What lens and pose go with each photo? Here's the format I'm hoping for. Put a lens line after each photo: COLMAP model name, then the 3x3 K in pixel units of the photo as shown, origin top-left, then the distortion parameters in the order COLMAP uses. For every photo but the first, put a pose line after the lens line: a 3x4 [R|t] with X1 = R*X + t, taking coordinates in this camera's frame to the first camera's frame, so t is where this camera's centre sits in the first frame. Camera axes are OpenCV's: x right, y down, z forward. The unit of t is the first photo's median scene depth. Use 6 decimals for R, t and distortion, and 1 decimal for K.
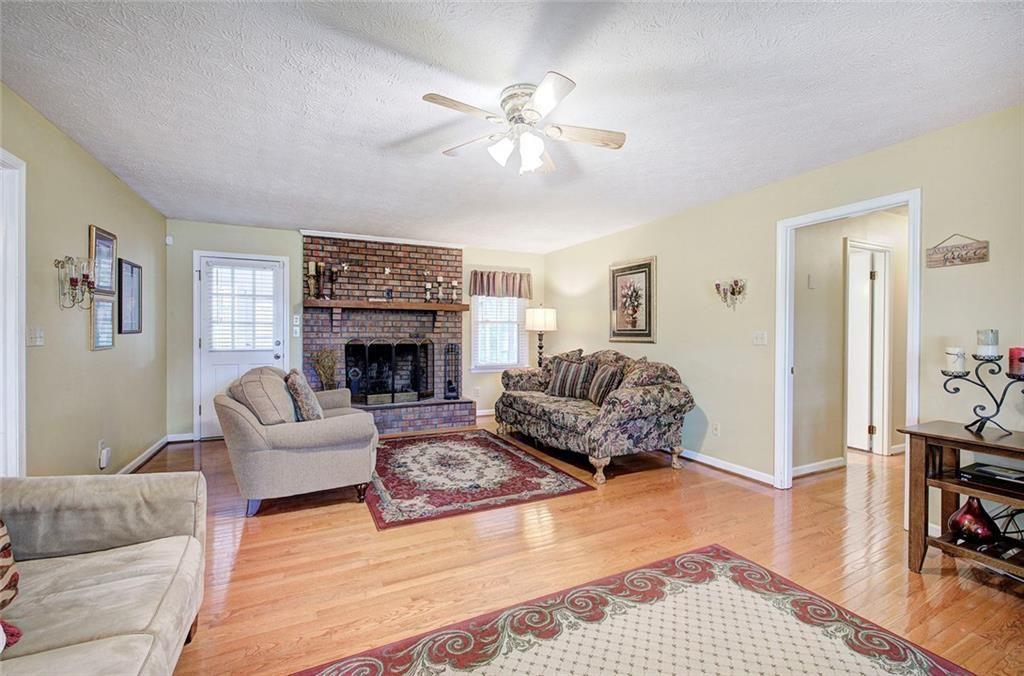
lens RADIAL K [[432.5, 0, 513.0], [0, 432.5, 336.2], [0, 0, 1]] dist [-0.003936, 0.000271]
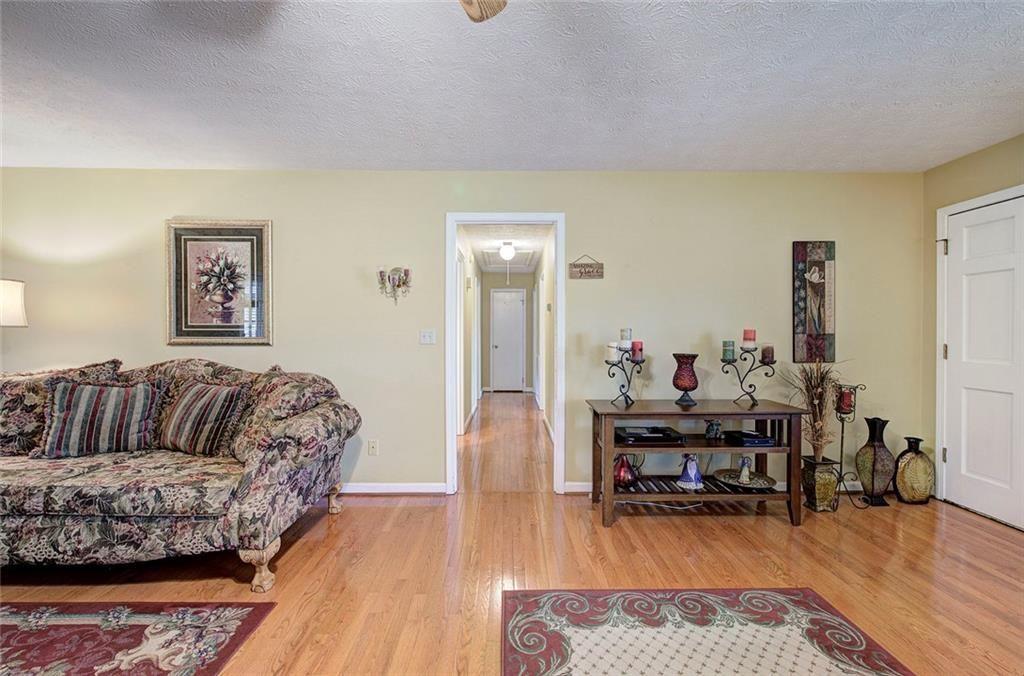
lens RADIAL K [[432.5, 0, 513.0], [0, 432.5, 336.2], [0, 0, 1]] dist [-0.003936, 0.000271]
pose [[0.429528, -0.008346, 0.903015, -0.141051], [0.005606, 0.999963, 0.006576, -0.001238], [-0.903036, 0.002237, 0.429559, 0.359520]]
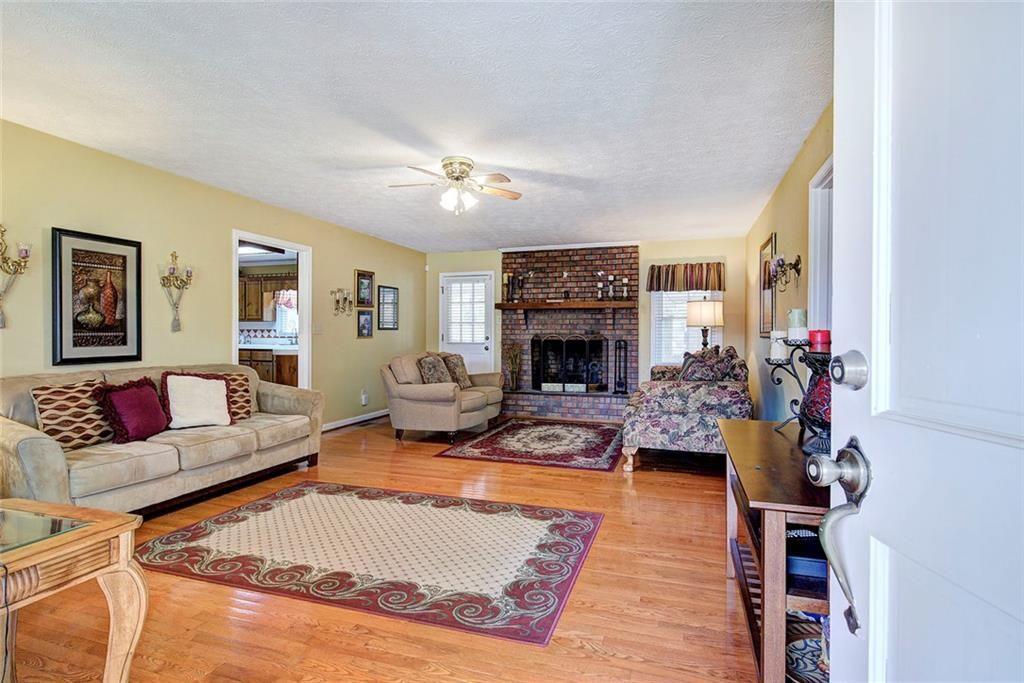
lens RADIAL K [[512.6, 0, 515.9], [0, 512.6, 339.3], [0, 0, 1]] dist [-0.002020, -0.000090]
pose [[0.714962, 0.004889, -0.699147, 0.689712], [-0.007296, 0.999973, -0.000469, 0.023353], [0.699126, 0.005437, 0.714978, -0.048659]]
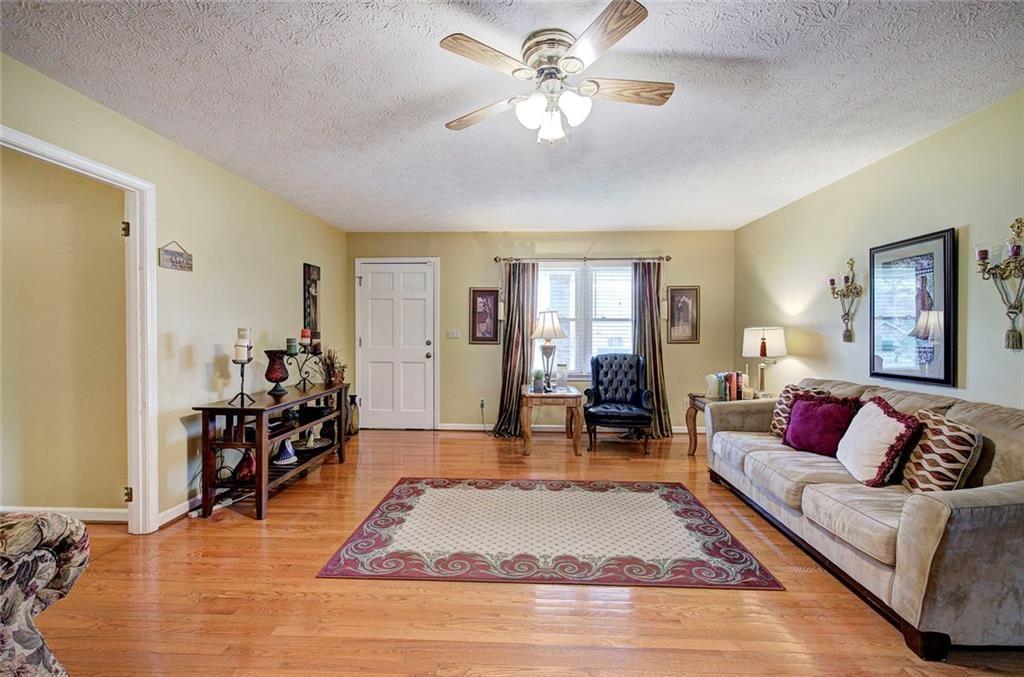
lens RADIAL K [[432.5, 0, 513.0], [0, 432.5, 336.7], [0, 0, 1]] dist [-0.003936, 0.000271]
pose [[-0.878998, -0.012465, 0.476663, -0.157983], [-0.003050, 0.999785, 0.020522, -0.009036], [-0.476816, 0.016585, -0.878847, 0.885091]]
